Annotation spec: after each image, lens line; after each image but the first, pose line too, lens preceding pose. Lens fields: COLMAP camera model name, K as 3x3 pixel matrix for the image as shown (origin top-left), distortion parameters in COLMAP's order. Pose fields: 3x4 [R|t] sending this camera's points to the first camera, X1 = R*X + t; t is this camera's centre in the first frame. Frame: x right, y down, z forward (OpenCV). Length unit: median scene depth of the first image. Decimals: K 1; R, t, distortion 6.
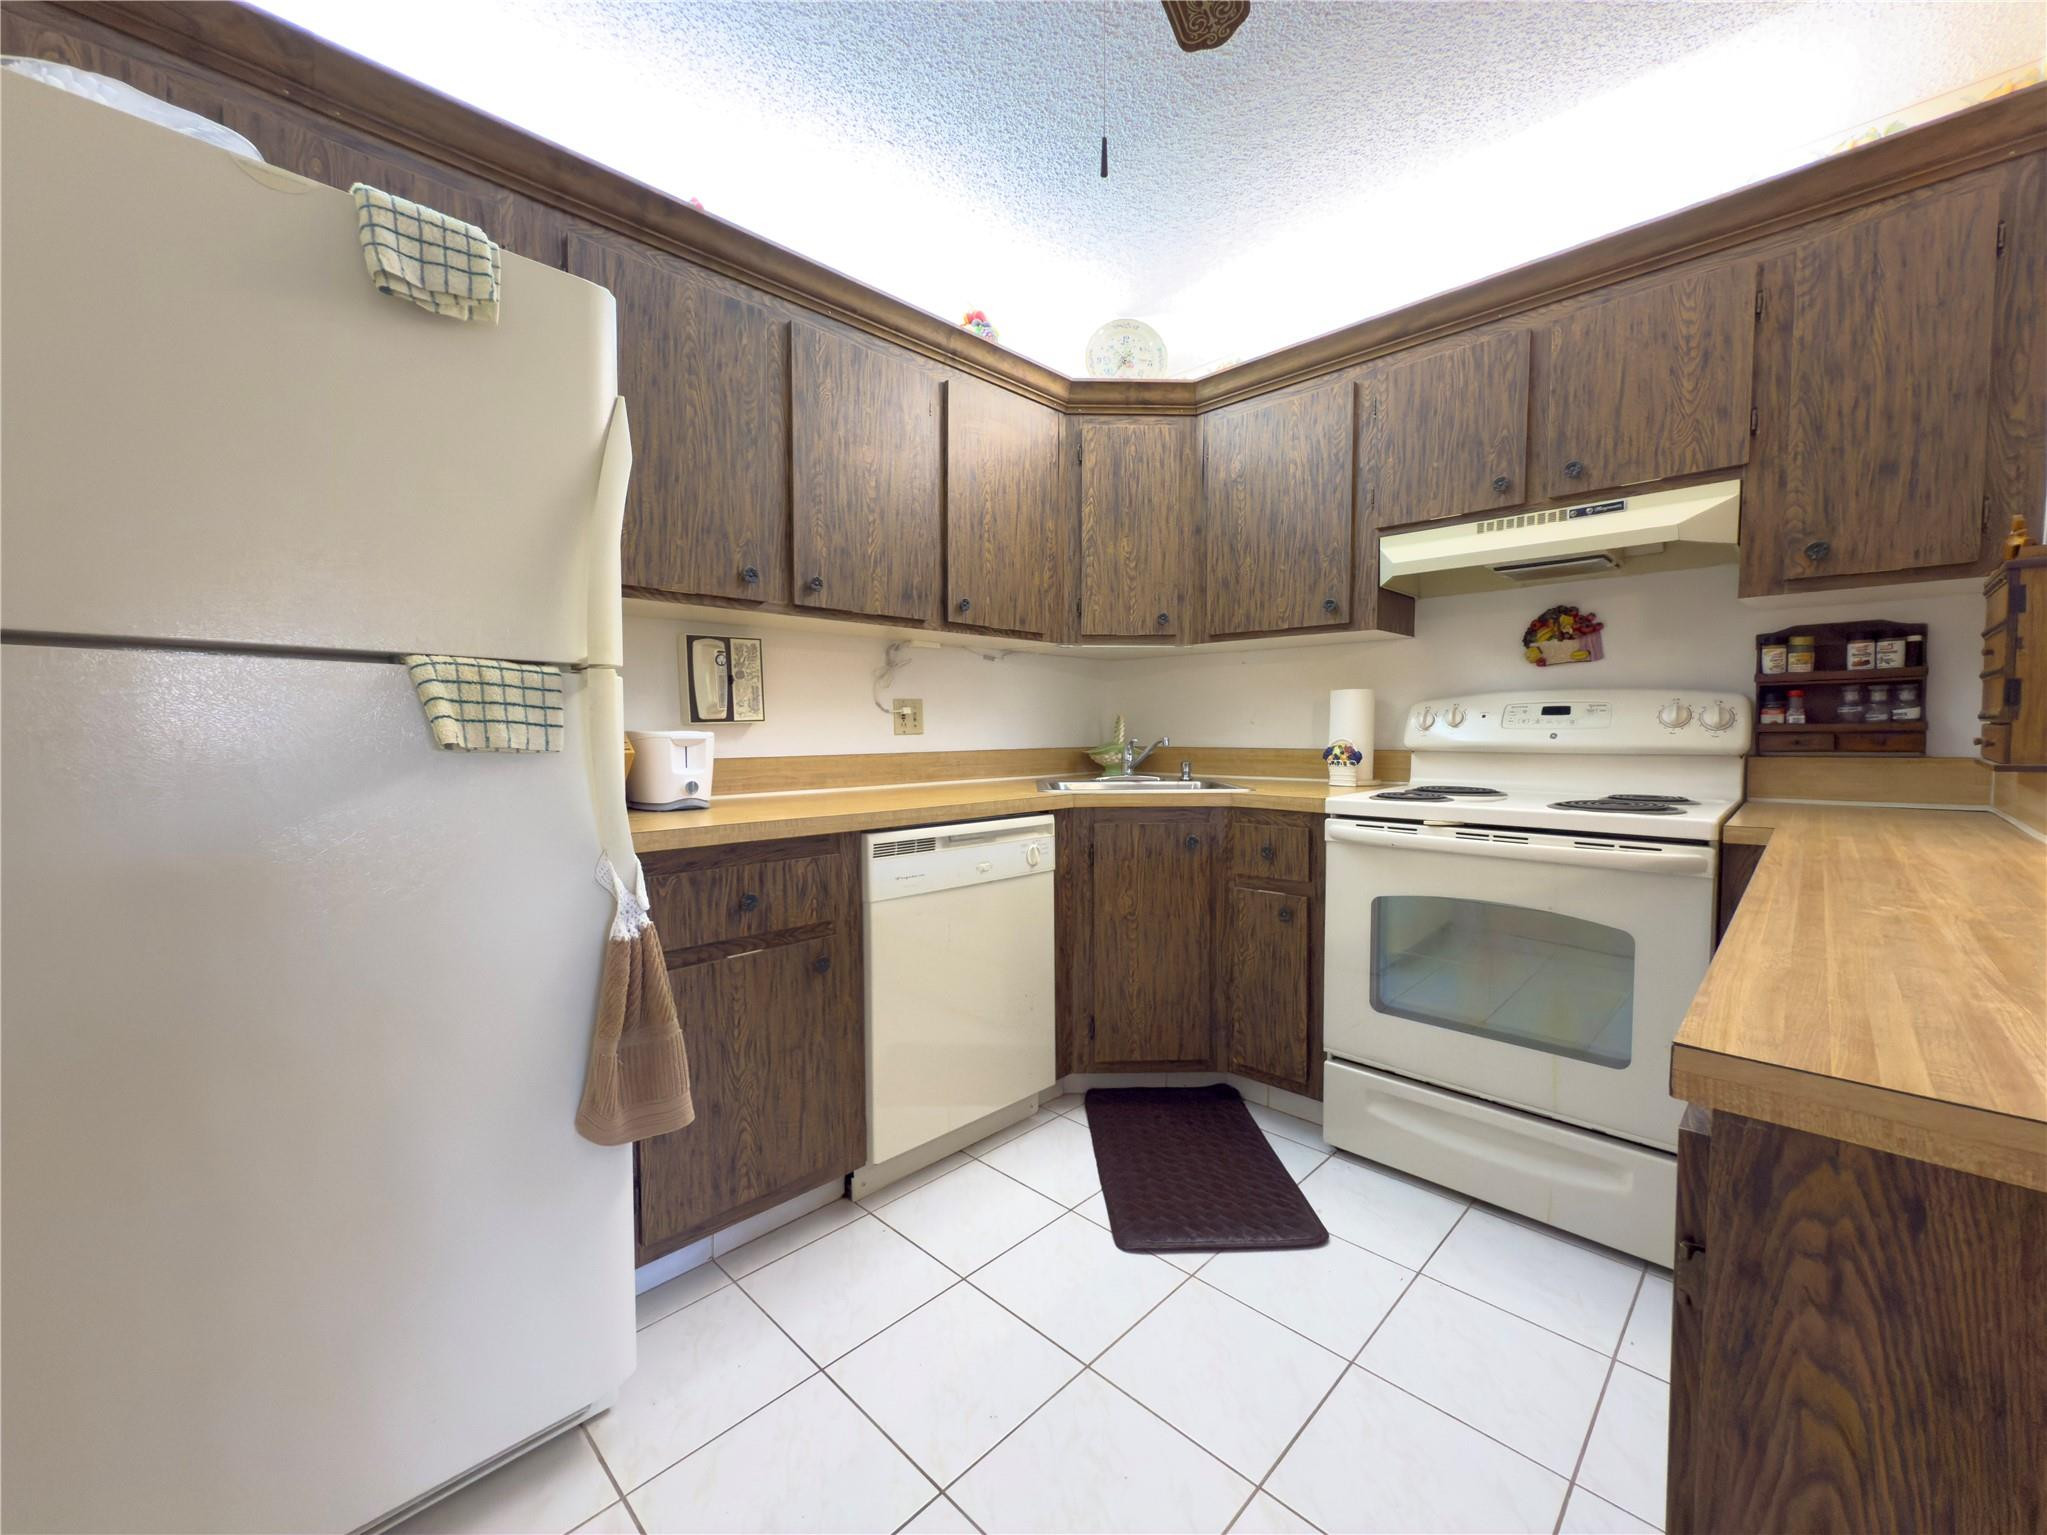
lens RADIAL K [[819.1, 0, 1023.5], [0, 819.1, 767.5], [0, 0, 1]] dist [0.000015, -0.000280]
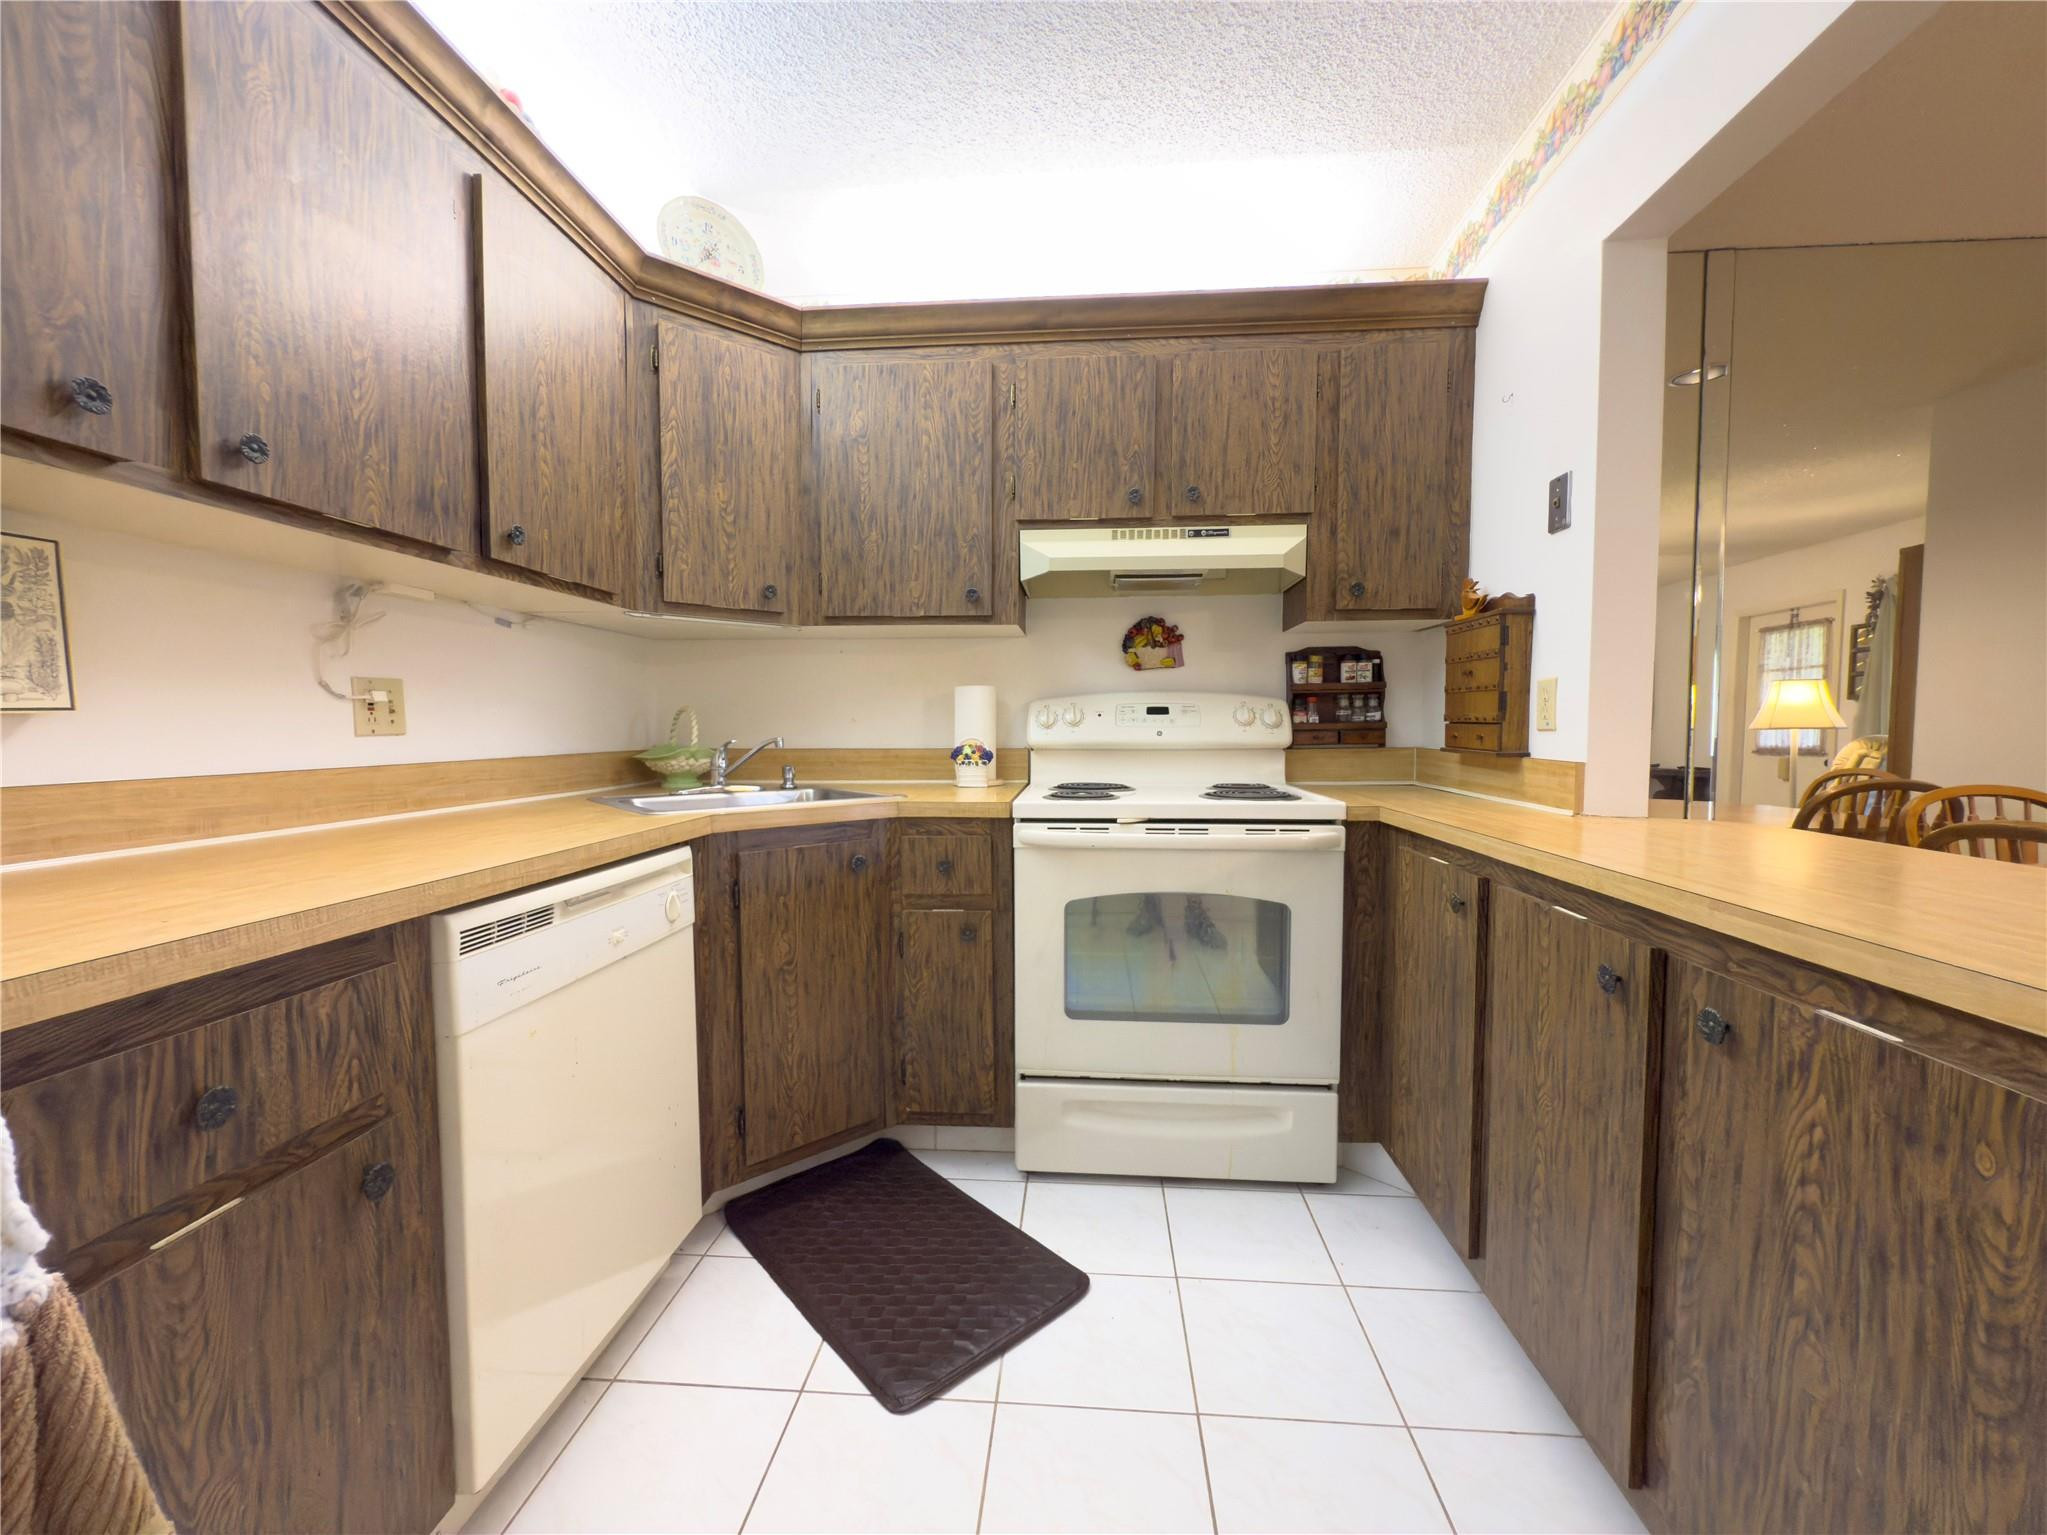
lens RADIAL K [[819.1, 0, 1023.5], [0, 819.1, 767.5], [0, 0, 1]] dist [0.000015, -0.000280]
pose [[0.764022, -0.031272, 0.644432, -0.204371], [0.029995, 0.999466, 0.012940, -0.012016], [-0.644492, 0.009443, 0.764552, 0.266095]]
